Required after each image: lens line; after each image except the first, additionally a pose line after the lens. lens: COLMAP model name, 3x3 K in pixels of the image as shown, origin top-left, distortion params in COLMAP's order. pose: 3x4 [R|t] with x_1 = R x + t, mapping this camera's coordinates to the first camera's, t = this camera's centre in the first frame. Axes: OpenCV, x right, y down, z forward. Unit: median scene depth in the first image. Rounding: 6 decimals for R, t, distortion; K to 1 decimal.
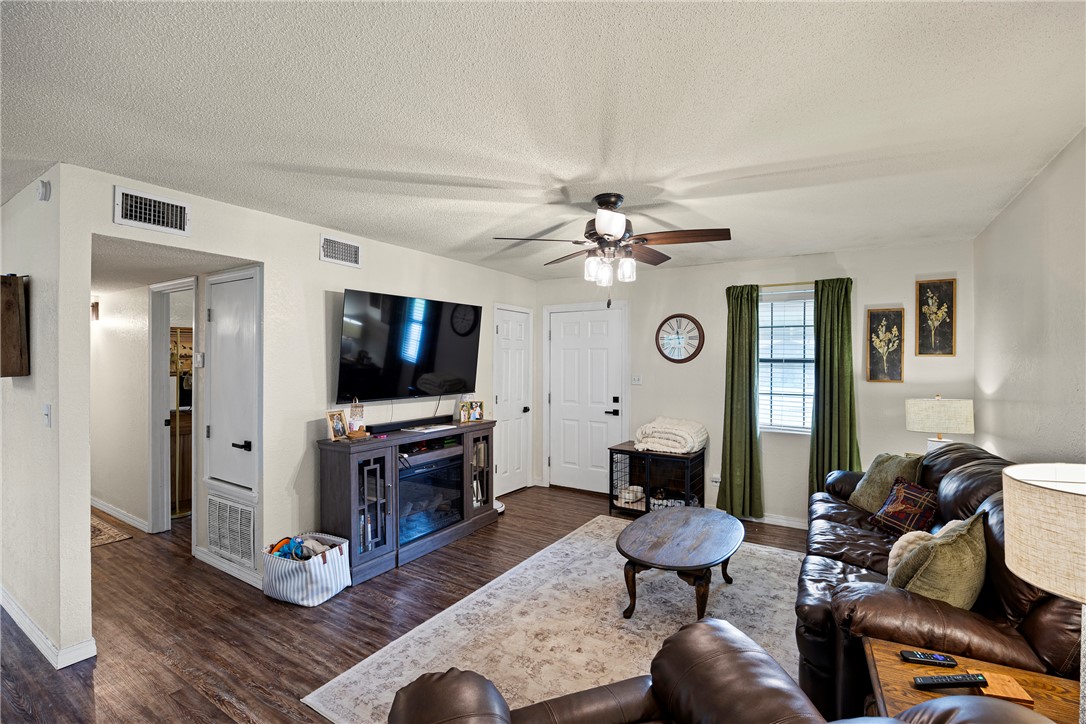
lens RADIAL K [[482.4, 0, 549.5], [0, 482.4, 361.4], [0, 0, 1]] dist [-0.016719, 0.000079]
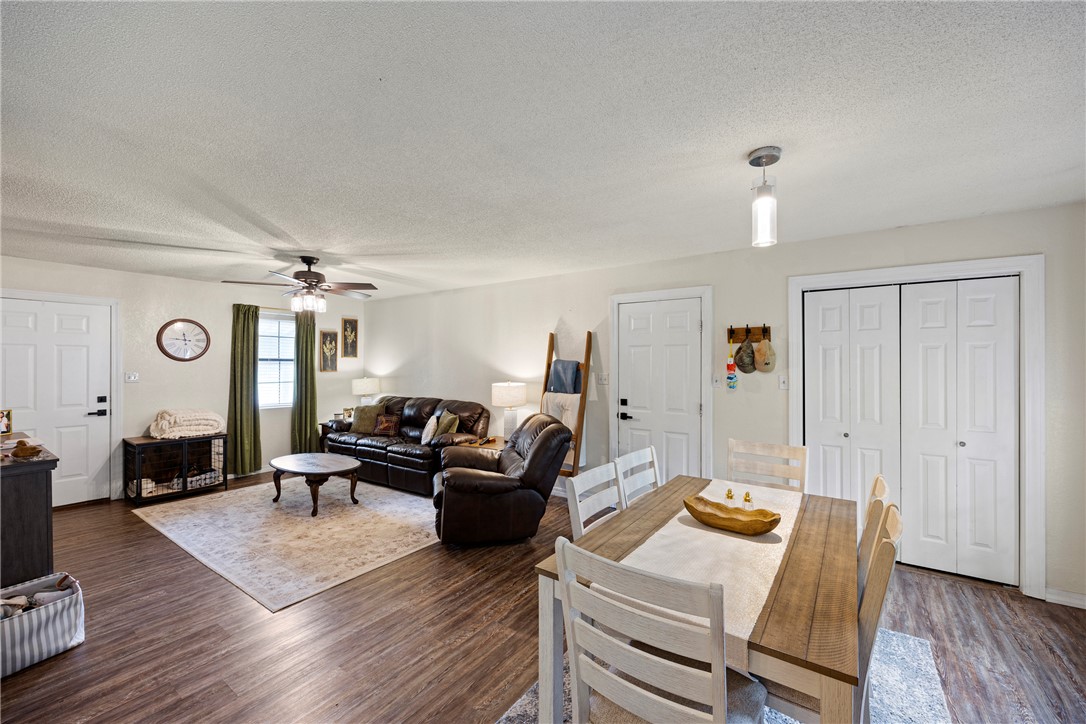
lens RADIAL K [[440.5, 0, 541.9], [0, 440.5, 362.0], [0, 0, 1]] dist [0.000466, -0.000899]
pose [[0.066628, -0.002107, 0.997776, -0.916481], [-0.001466, 0.999996, 0.002210, 0.001783], [-0.997777, -0.001610, 0.066624, 0.088055]]
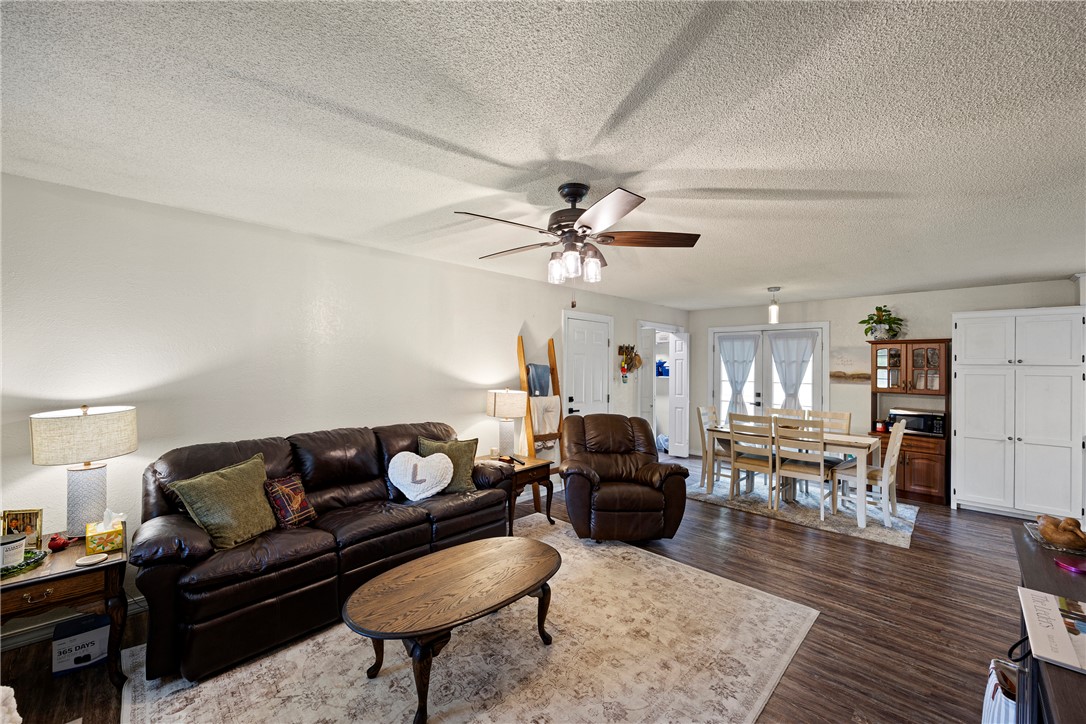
lens RADIAL K [[440.5, 0, 546.6], [0, 440.5, 360.6], [0, 0, 1]] dist [0.000466, -0.000899]
pose [[-0.976583, -0.007621, 0.215007, -0.009035], [-0.010377, 0.999878, -0.011689, 0.002413], [-0.214892, -0.013647, -0.976543, 1.302658]]
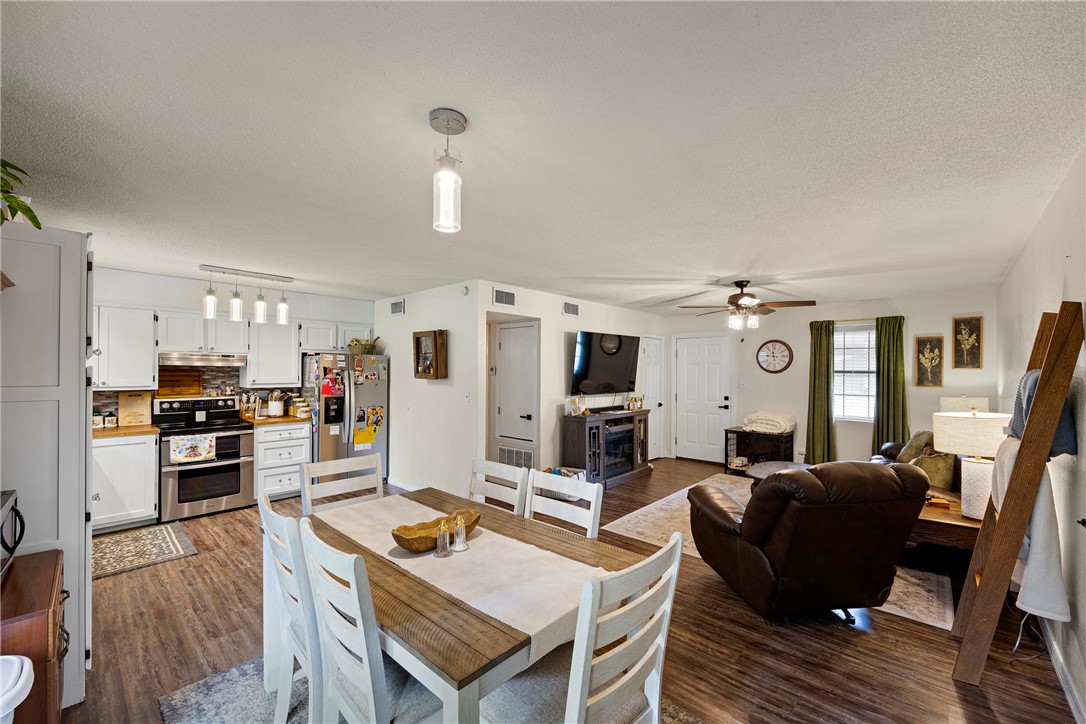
lens RADIAL K [[432.7, 0, 546.1], [0, 432.7, 369.8], [0, 0, 1]] dist [-0.003510, 0.000016]
pose [[0.983403, 0.001226, -0.181433, -0.218753], [-0.002368, 0.999979, -0.006082, 0.002441], [0.181422, 0.006410, 0.983384, -0.524403]]
